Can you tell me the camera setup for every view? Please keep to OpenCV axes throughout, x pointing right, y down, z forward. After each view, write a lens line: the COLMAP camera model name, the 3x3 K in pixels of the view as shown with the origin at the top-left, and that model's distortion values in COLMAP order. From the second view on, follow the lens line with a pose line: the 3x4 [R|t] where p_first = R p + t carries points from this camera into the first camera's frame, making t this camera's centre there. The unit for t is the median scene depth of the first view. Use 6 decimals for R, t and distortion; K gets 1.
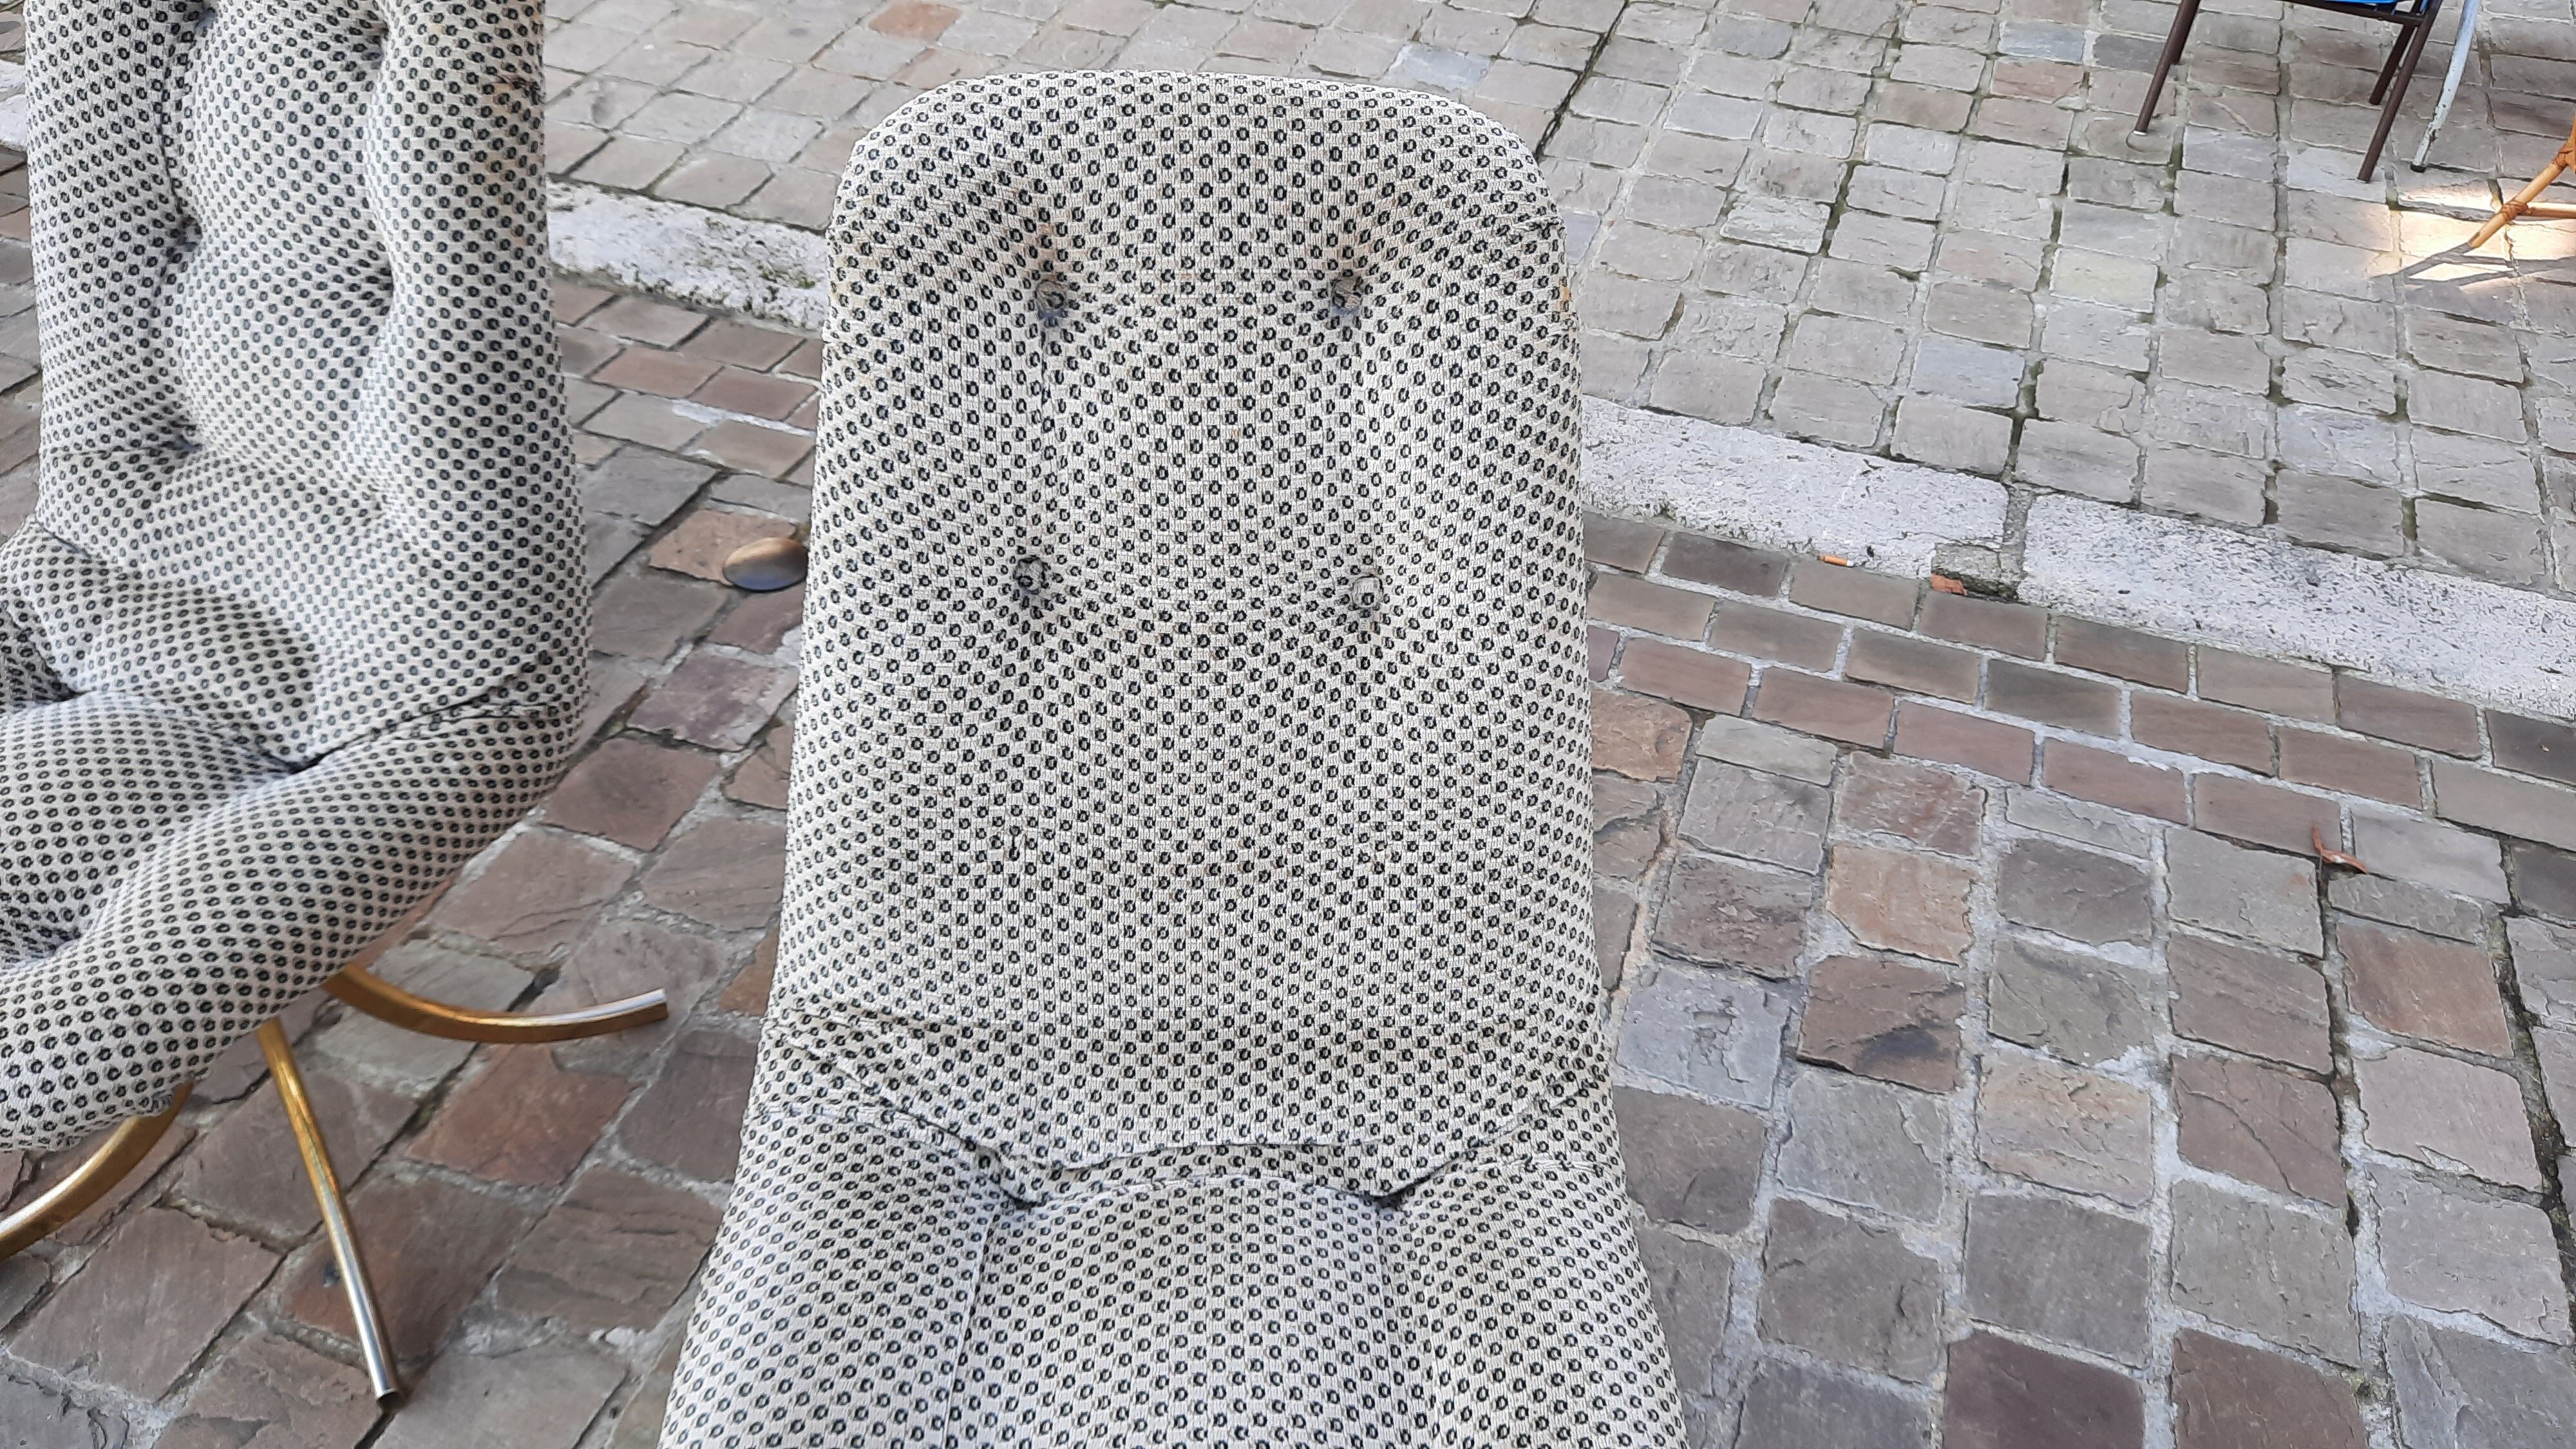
lens RADIAL K [[1861.6, 0, 1292.9], [0, 1861.6, 727.7], [0, 0, 1]] dist [0.042427, -0.038487]
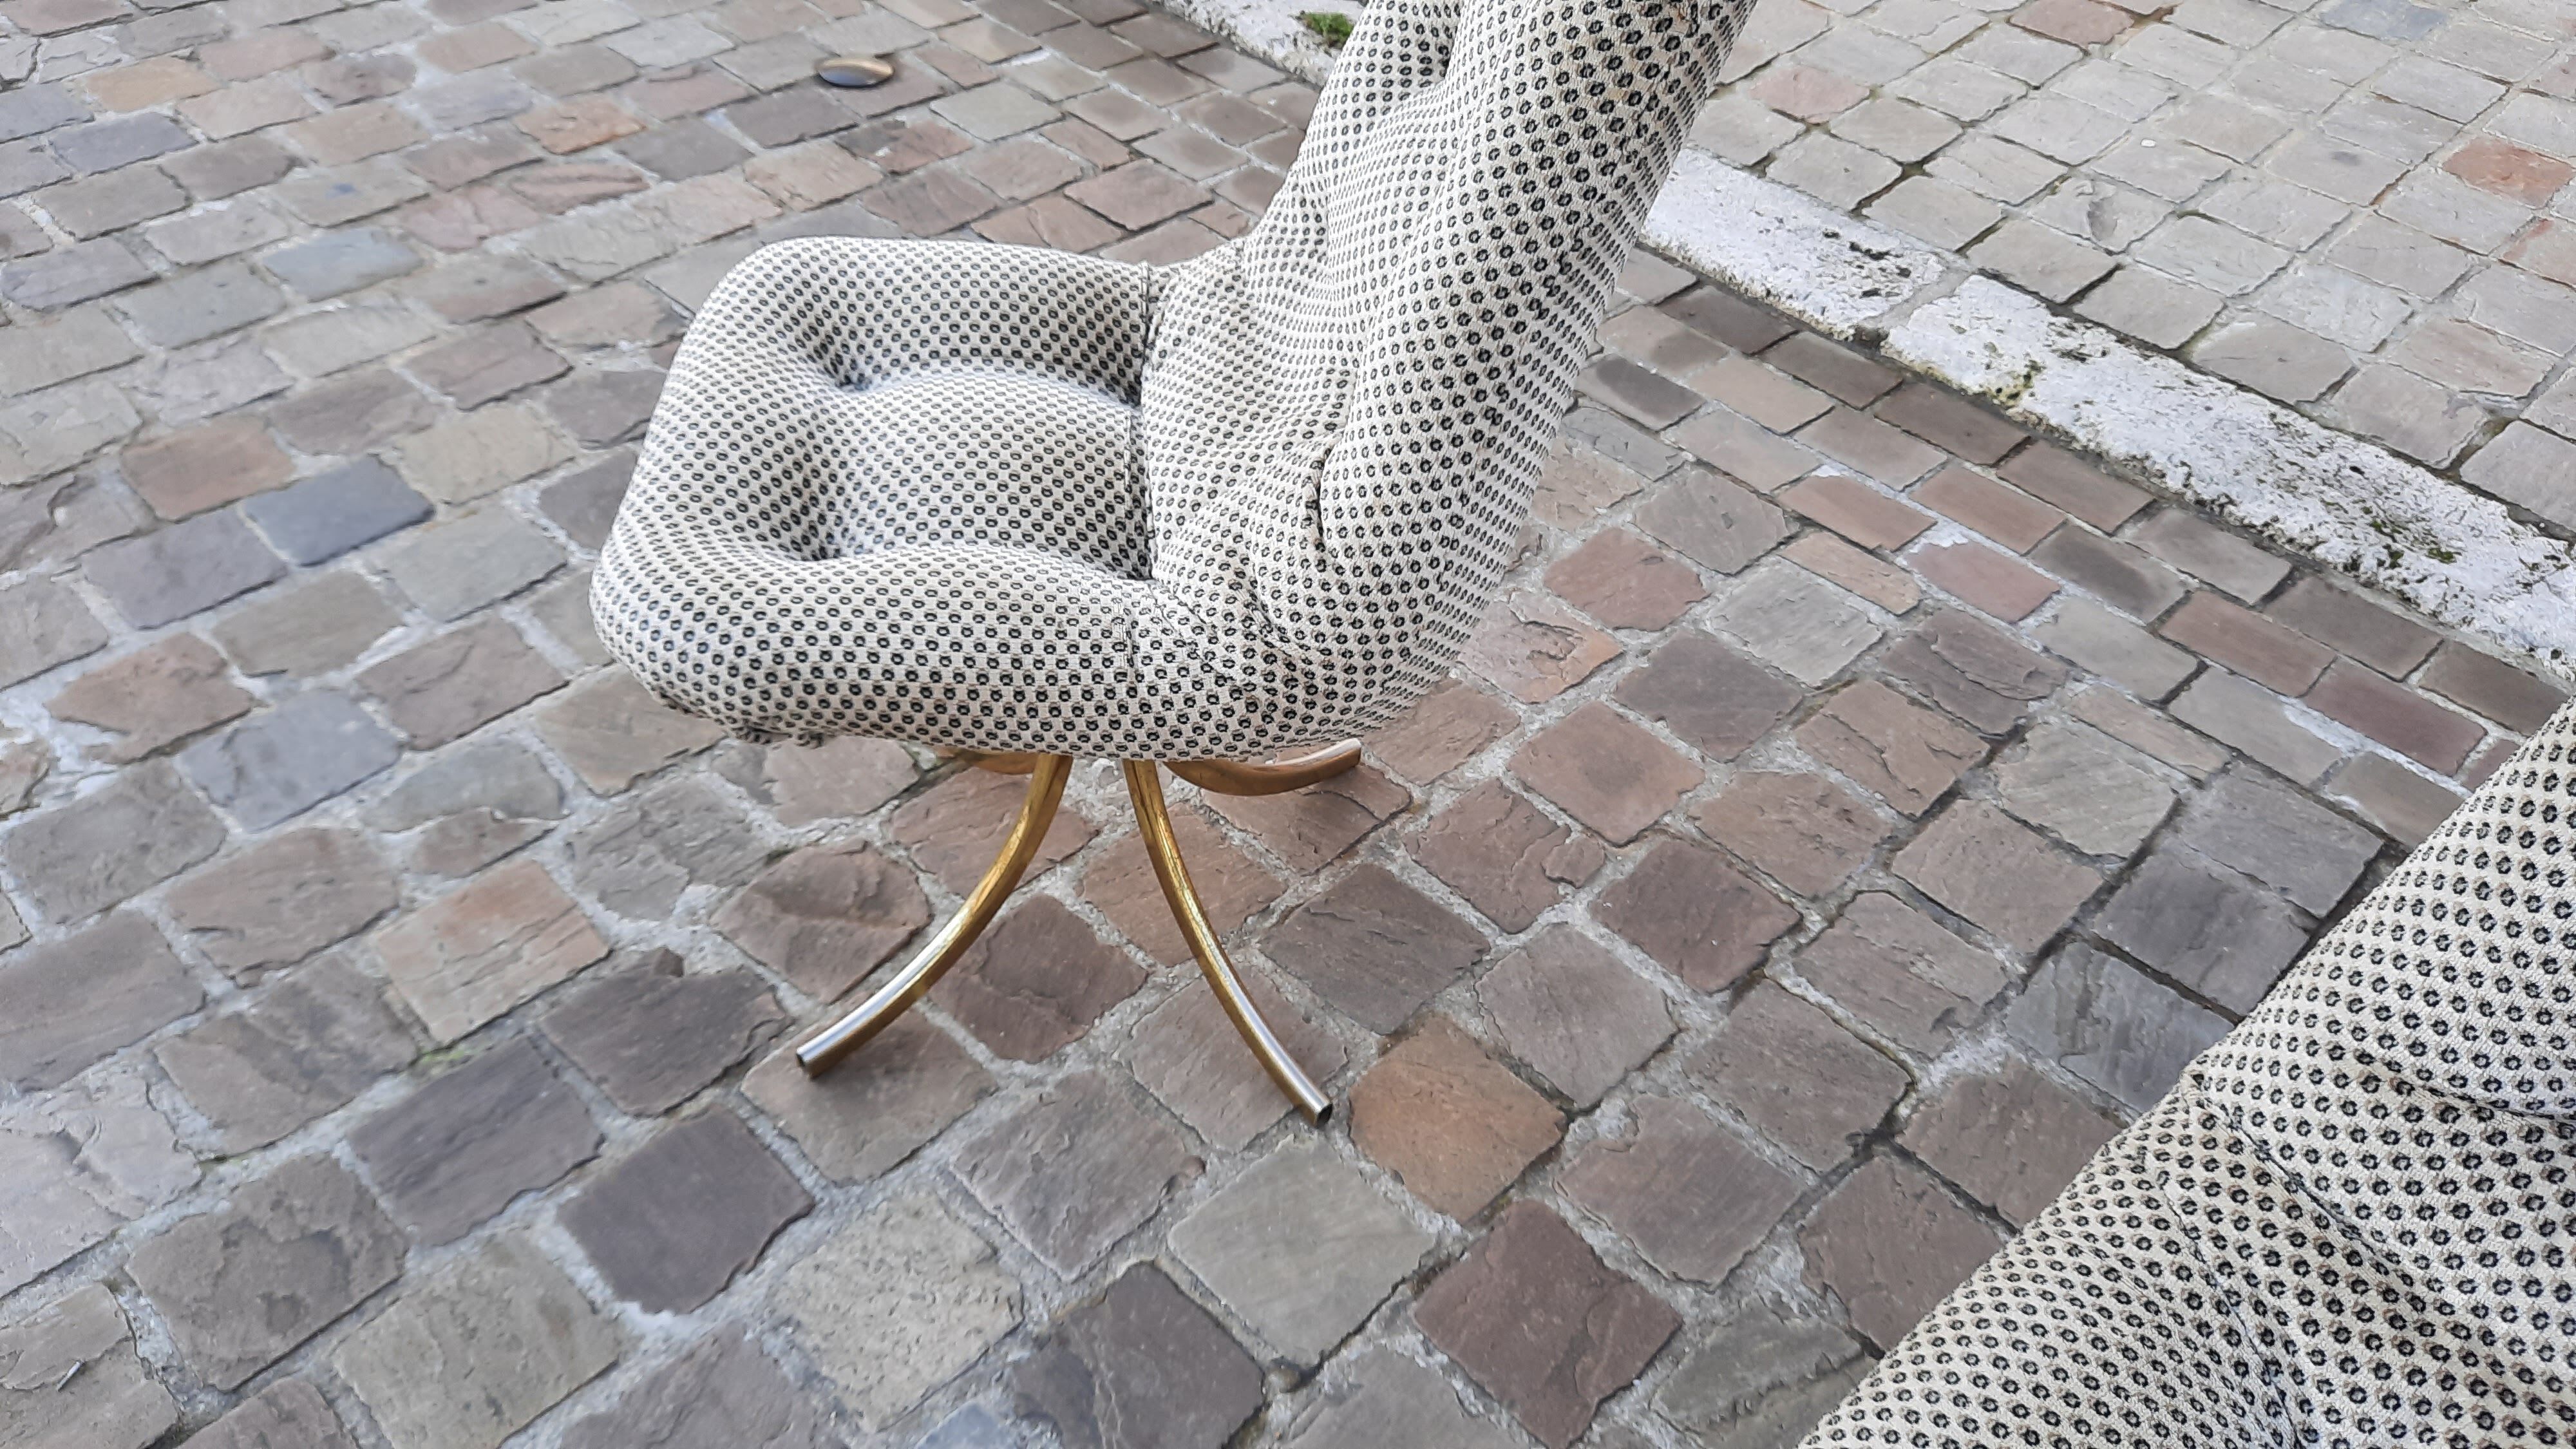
lens RADIAL K [[1861.6, 0, 1303.8], [0, 1861.6, 726.3], [0, 0, 1]] dist [0.042427, -0.038487]
pose [[0.902054, 0.299217, -0.311074, -0.780473], [-0.291132, 0.953872, 0.073286, -0.187004], [0.318653, 0.024455, 0.947556, 0.321890]]
